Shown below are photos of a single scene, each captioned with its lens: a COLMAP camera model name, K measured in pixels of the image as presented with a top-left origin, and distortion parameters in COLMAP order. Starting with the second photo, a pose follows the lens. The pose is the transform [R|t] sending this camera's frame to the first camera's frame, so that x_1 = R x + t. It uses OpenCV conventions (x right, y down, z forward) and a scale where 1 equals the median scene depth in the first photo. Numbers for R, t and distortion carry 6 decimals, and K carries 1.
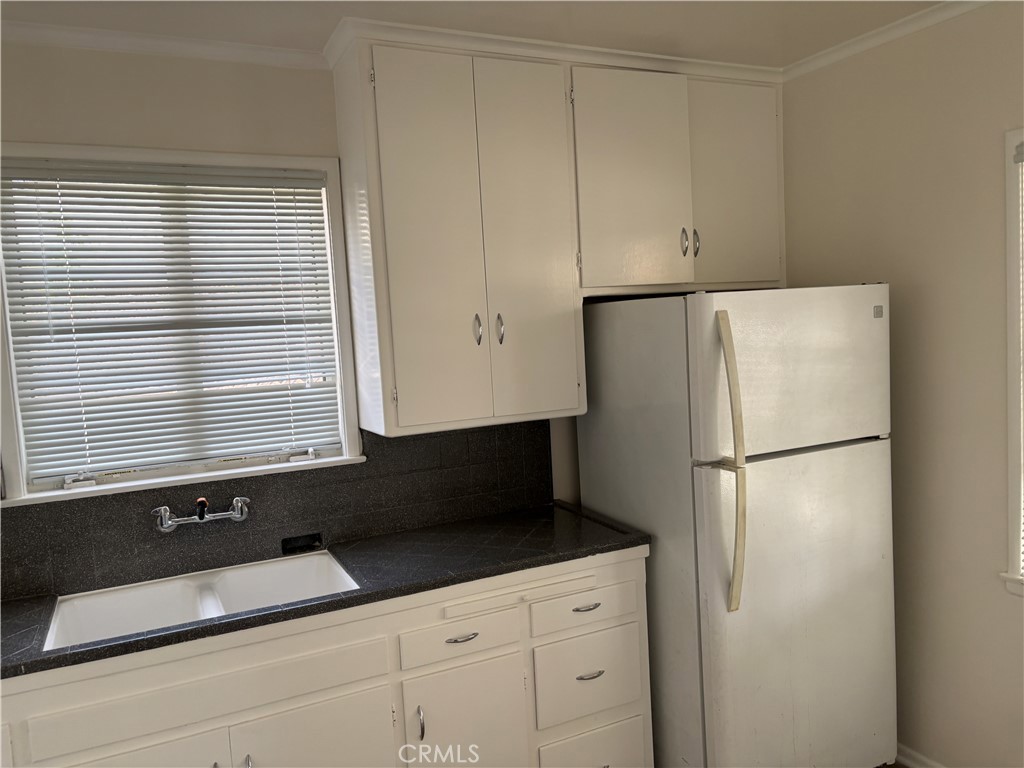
lens RADIAL K [[774.2, 0, 512.0], [0, 774.2, 384.0], [0, 0, 1]] dist [0.089637, -0.113846]
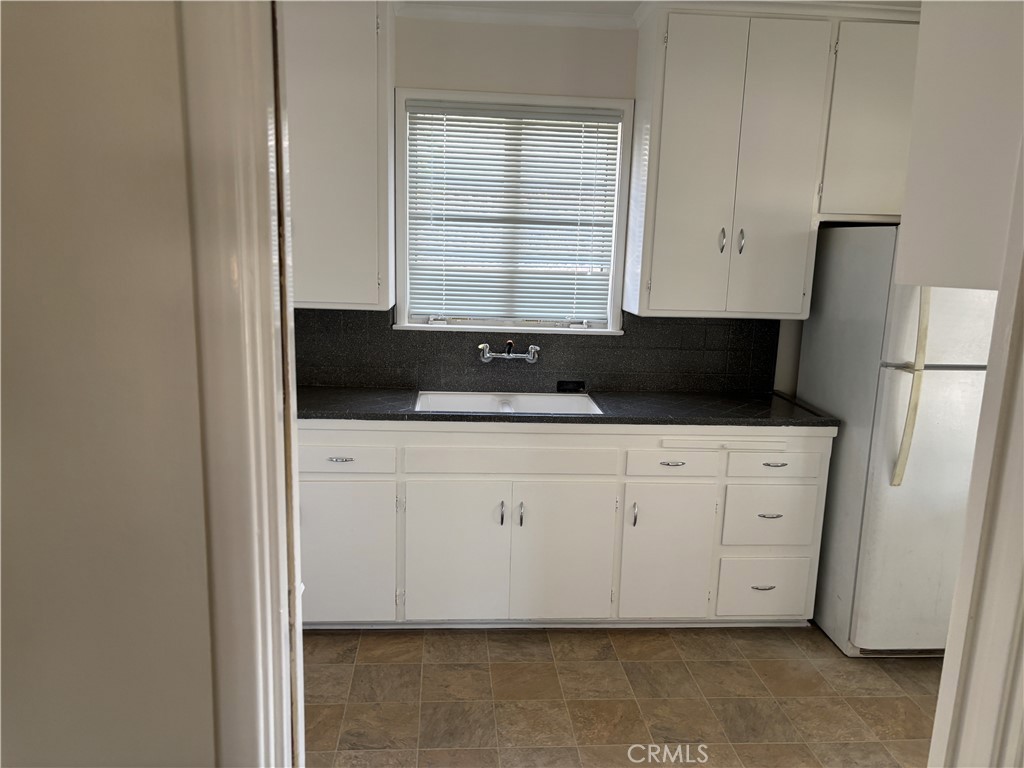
lens RADIAL K [[774.2, 0, 512.0], [0, 774.2, 384.0], [0, 0, 1]] dist [0.089637, -0.113846]
pose [[0.927570, 0.149427, -0.342469, 0.110096], [-0.110759, 0.985318, 0.129929, 0.032821], [0.356855, -0.082587, 0.930502, -0.336165]]
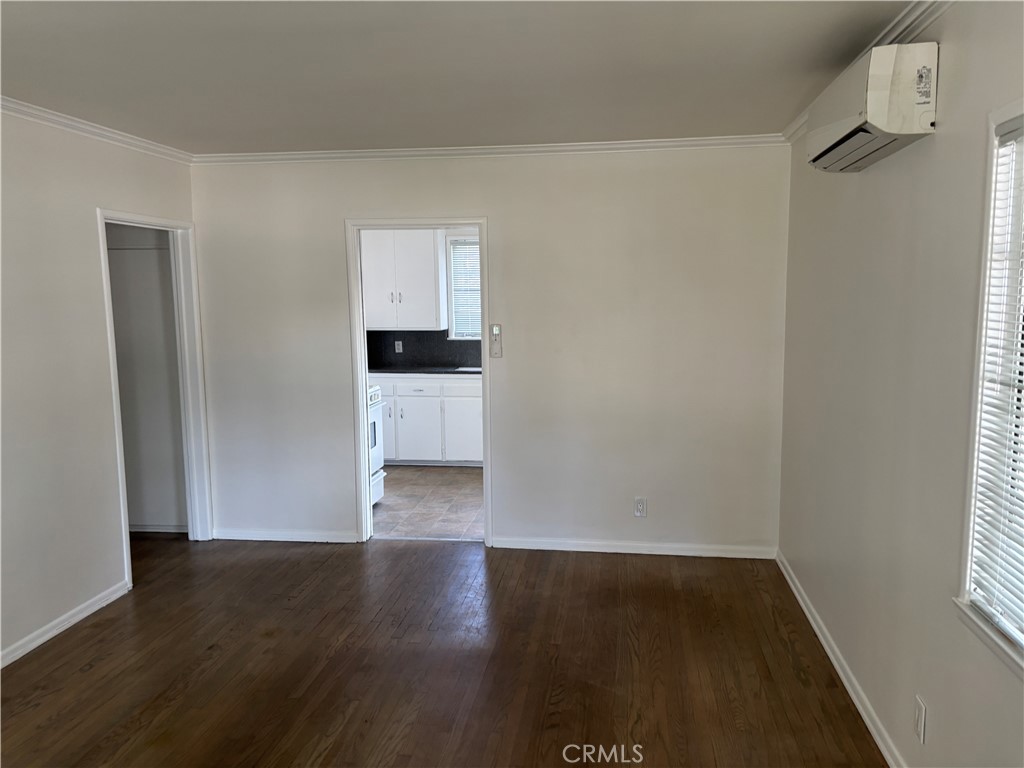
lens RADIAL K [[774.2, 0, 512.0], [0, 774.2, 384.0], [0, 0, 1]] dist [0.089637, -0.113846]
pose [[0.826727, 0.112694, -0.551201, 1.373289], [-0.077584, 0.993209, 0.086698, 0.027318], [0.557228, -0.028911, 0.829856, -1.553297]]
